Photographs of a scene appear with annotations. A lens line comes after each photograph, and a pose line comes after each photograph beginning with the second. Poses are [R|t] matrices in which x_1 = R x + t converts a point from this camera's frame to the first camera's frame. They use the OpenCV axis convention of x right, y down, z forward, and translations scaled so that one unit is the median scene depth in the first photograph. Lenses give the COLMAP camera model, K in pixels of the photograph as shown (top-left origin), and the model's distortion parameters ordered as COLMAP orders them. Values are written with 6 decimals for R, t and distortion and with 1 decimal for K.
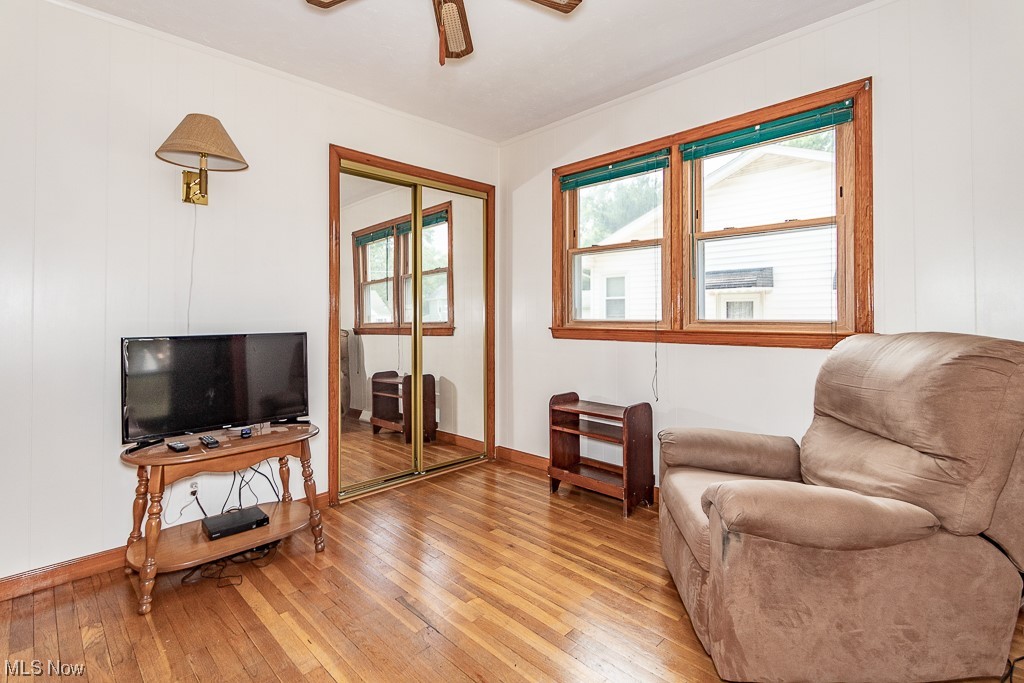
lens RADIAL K [[479.1, 0, 511.8], [0, 479.1, 301.0], [0, 0, 1]] dist [0.000276, 0.000047]
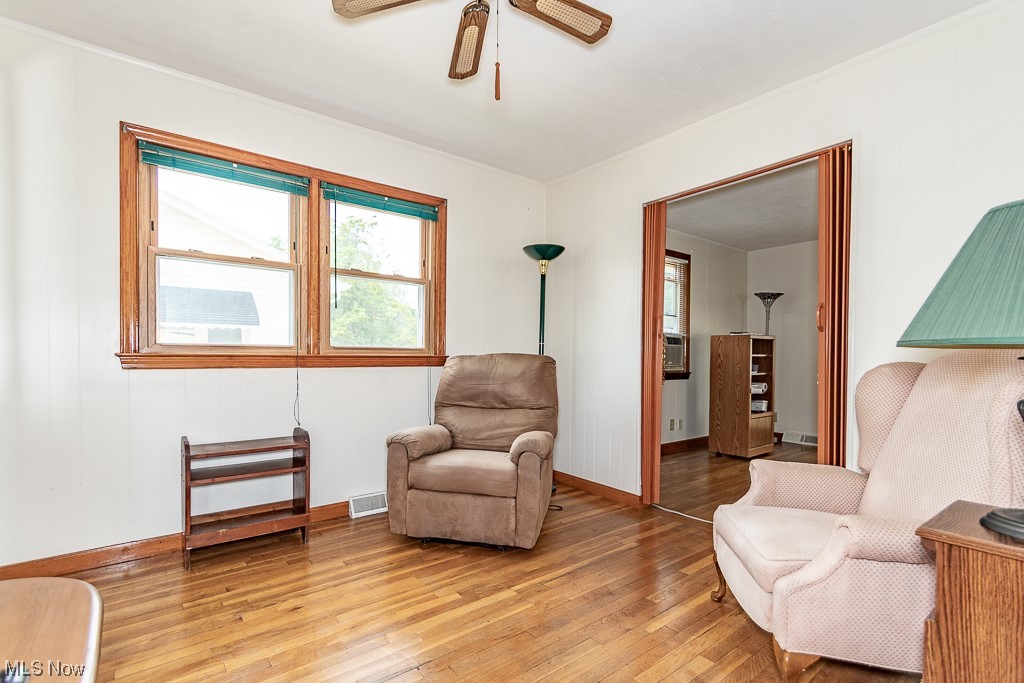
lens RADIAL K [[483.8, 0, 499.4], [0, 483.8, 350.3], [0, 0, 1]] dist [0.022796, 0.000121]
pose [[0.131601, 0.013387, 0.991212, -0.655449], [-0.038366, 0.999228, -0.008401, 0.042804], [-0.990560, -0.036923, 0.132013, 0.447447]]
